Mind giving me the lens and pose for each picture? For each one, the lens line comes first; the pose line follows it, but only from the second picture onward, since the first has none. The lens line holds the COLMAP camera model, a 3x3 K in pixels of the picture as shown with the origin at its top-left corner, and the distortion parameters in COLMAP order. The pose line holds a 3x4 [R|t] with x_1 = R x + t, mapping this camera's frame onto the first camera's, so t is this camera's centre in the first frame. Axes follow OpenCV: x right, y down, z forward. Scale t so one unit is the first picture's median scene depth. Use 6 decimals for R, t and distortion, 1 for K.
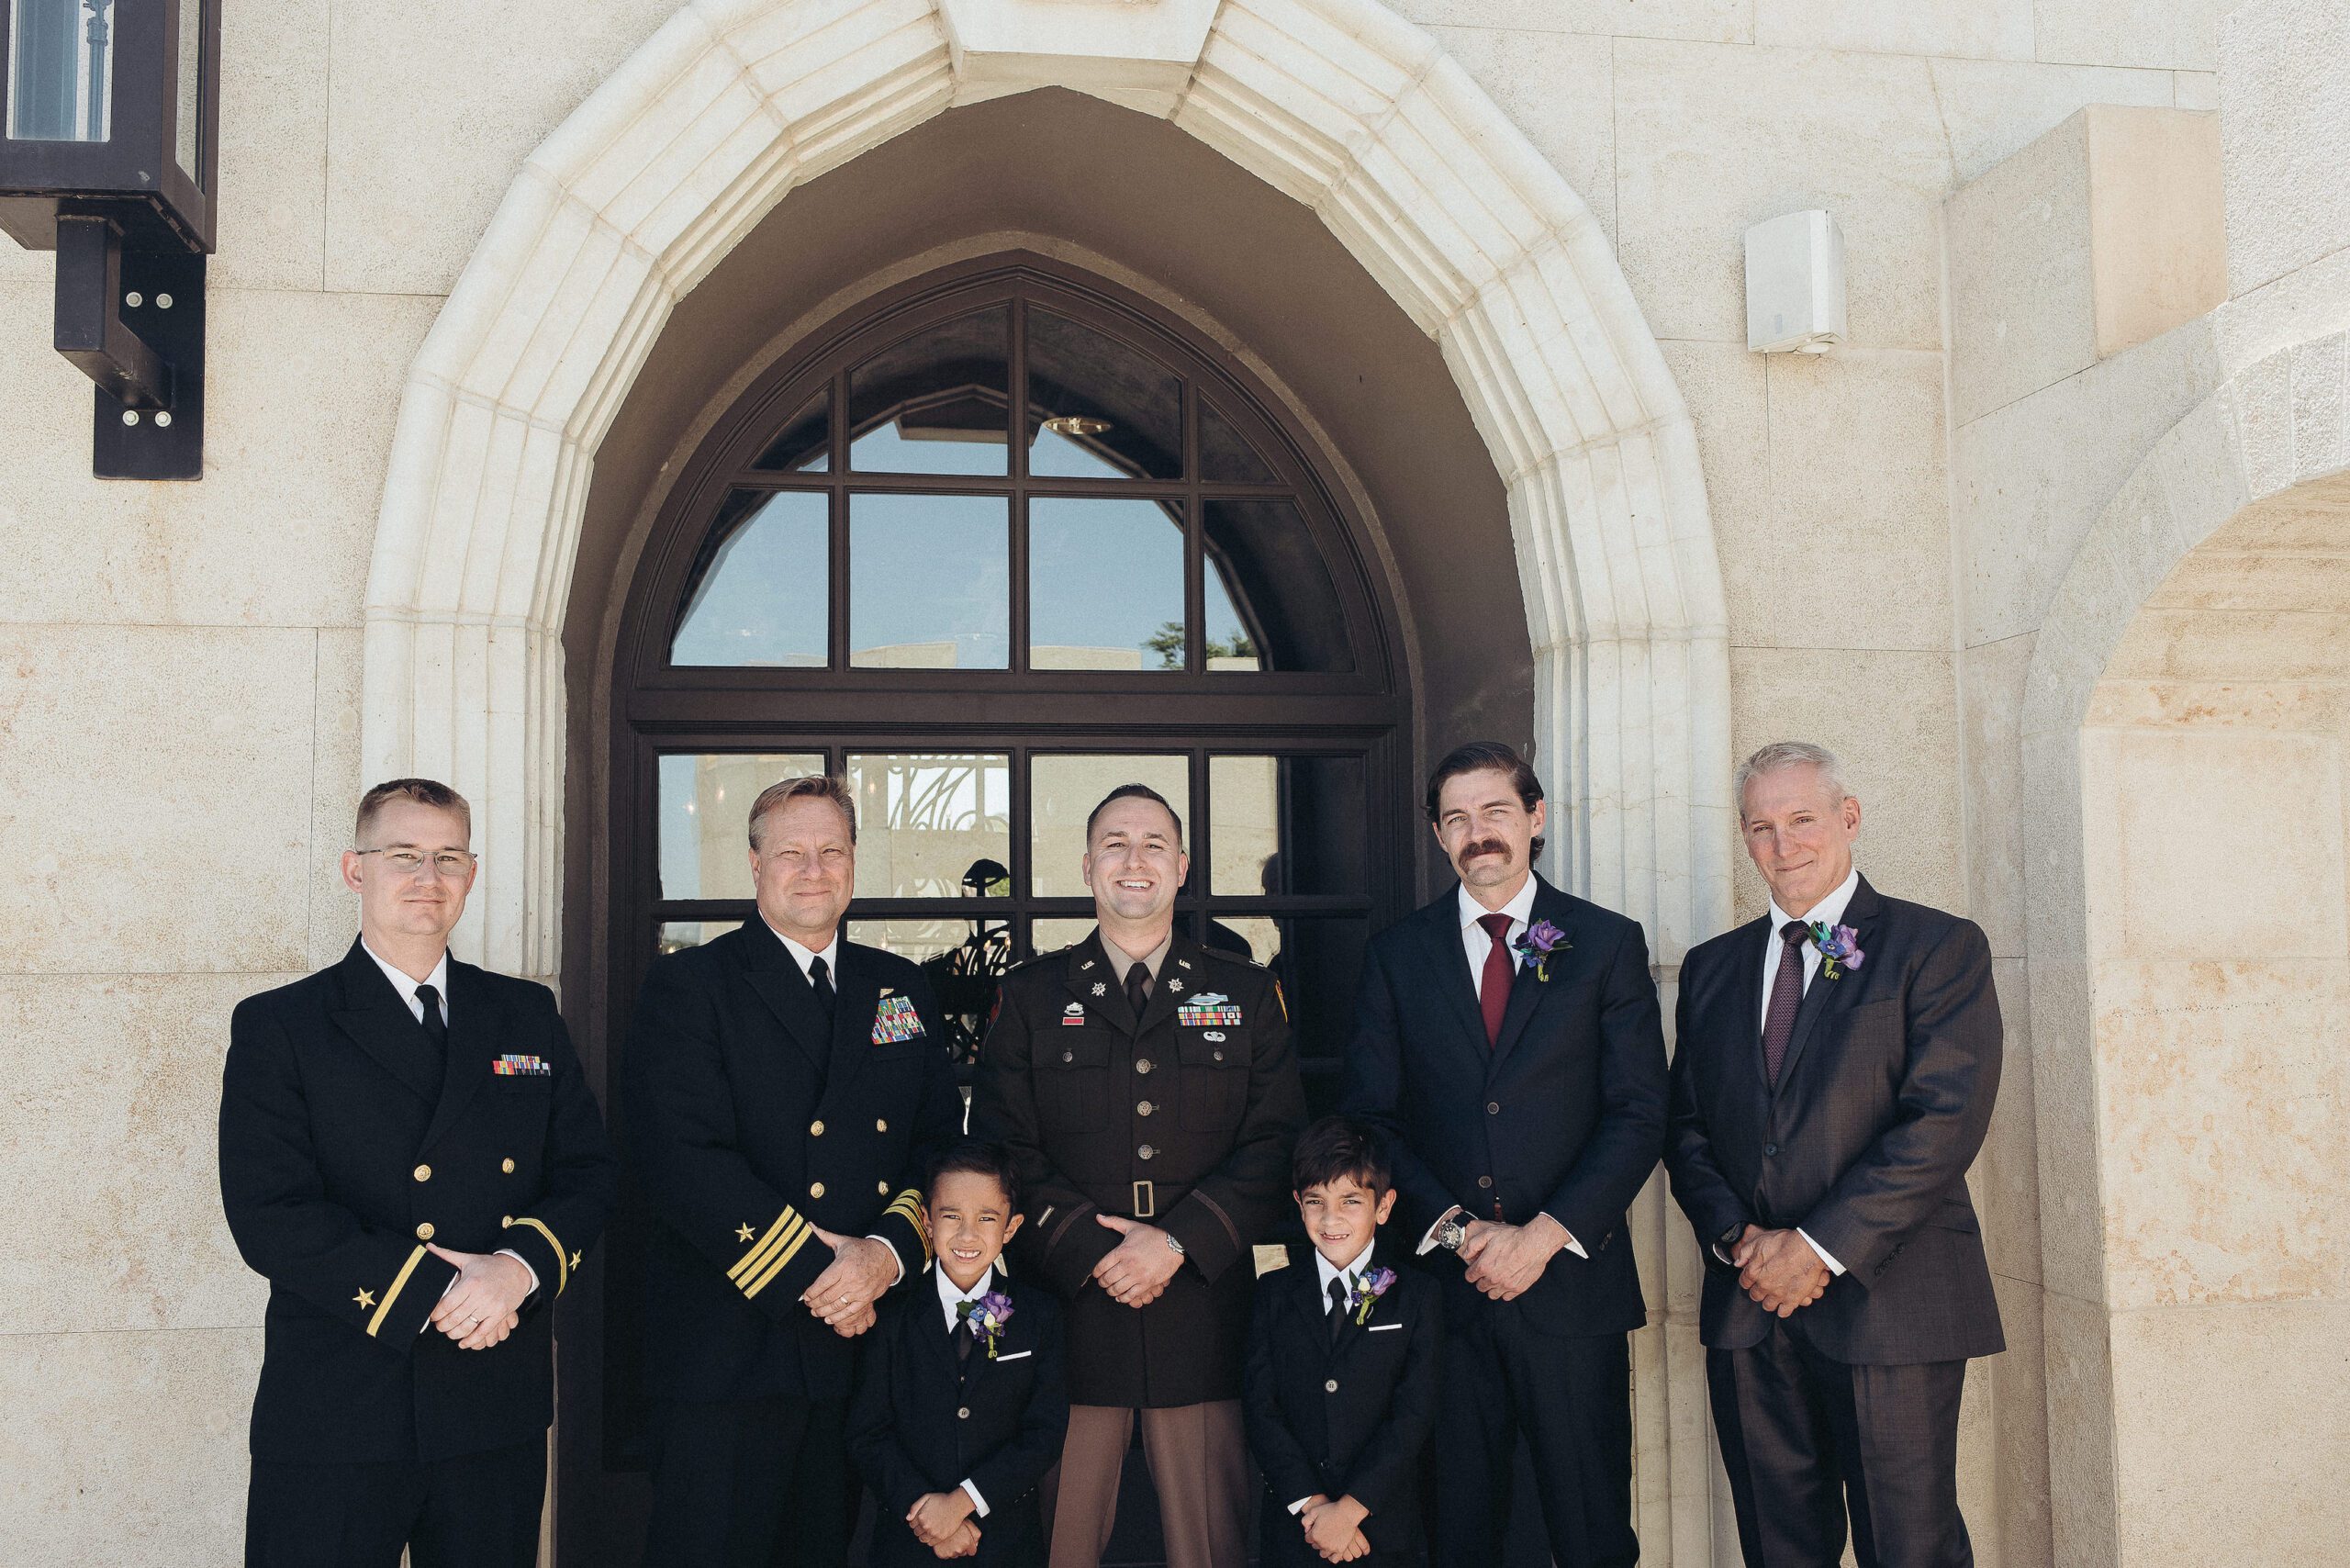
lens RADIAL K [[2357.5, 0, 1175.0], [0, 2357.5, 784.0], [0, 0, 1]] dist [-0.014239, 0.034179]
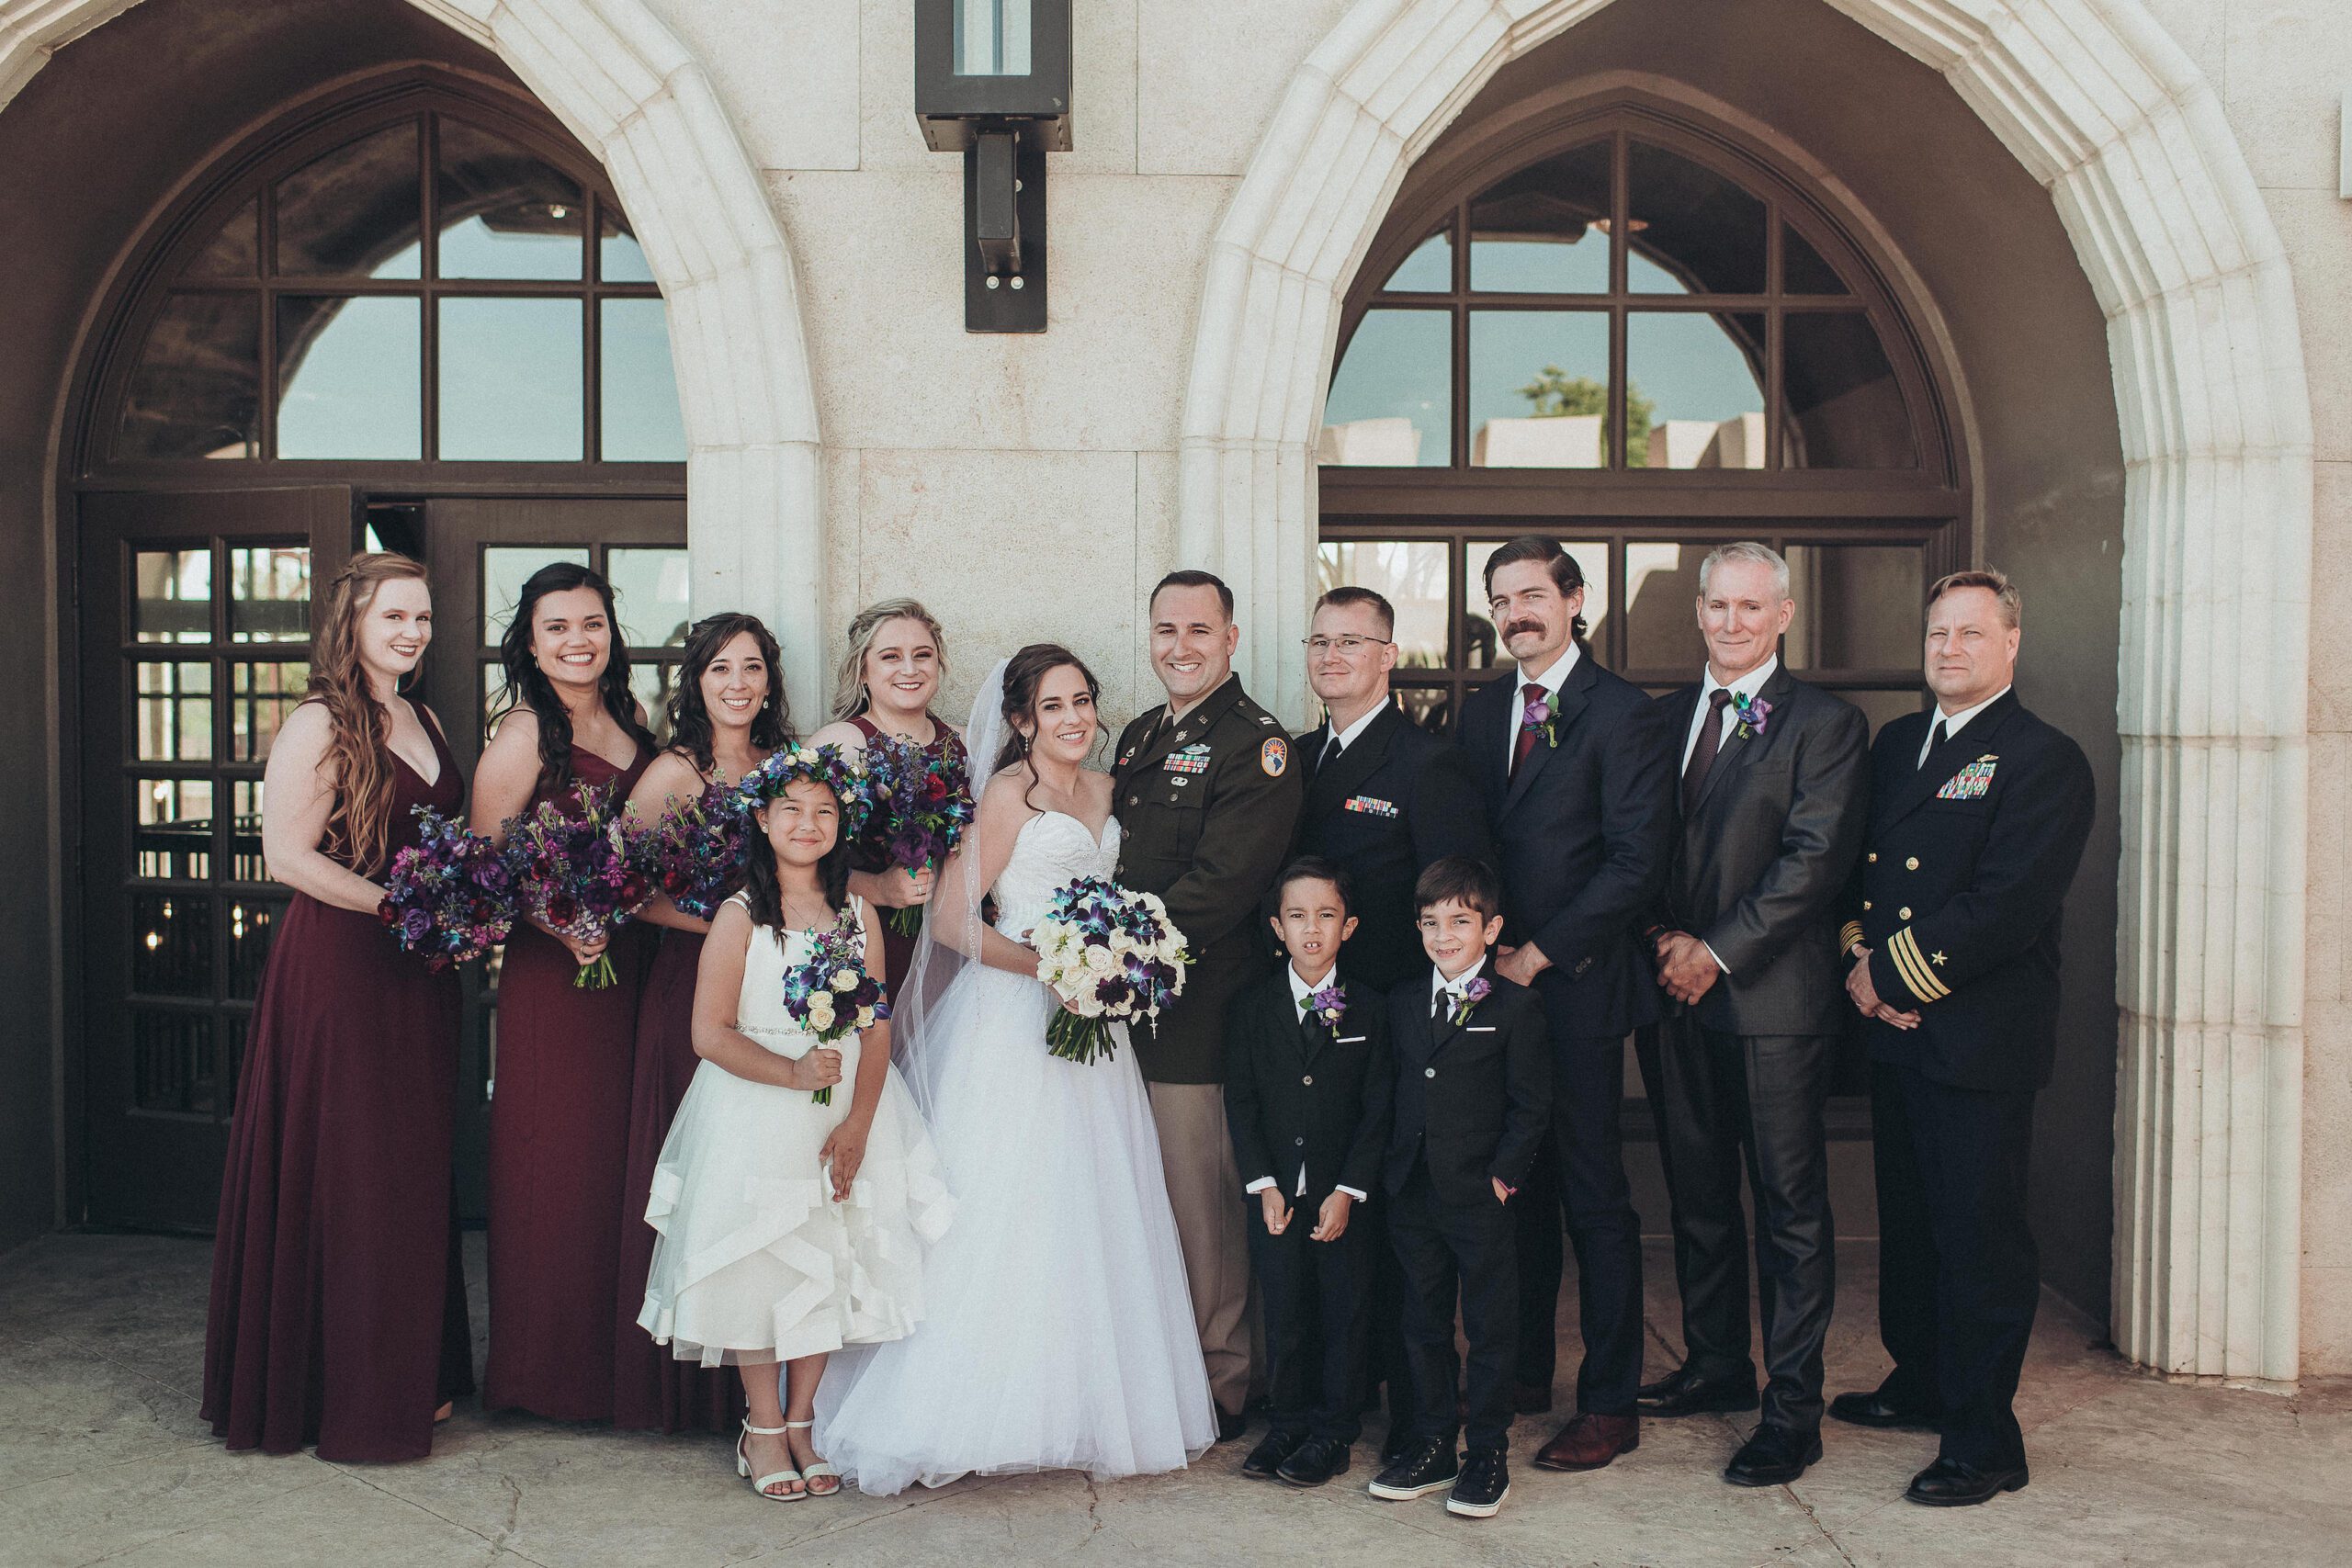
lens RADIAL K [[2464.5, 0, 1174.4], [0, 2464.5, 817.3], [0, 0, 1]] dist [0.014721, -0.049329]
pose [[0.990613, 0.019279, -0.135330, -0.150909], [-0.004021, 0.993686, 0.112124, -0.018568], [0.136637, -0.110528, 0.984436, -0.287358]]
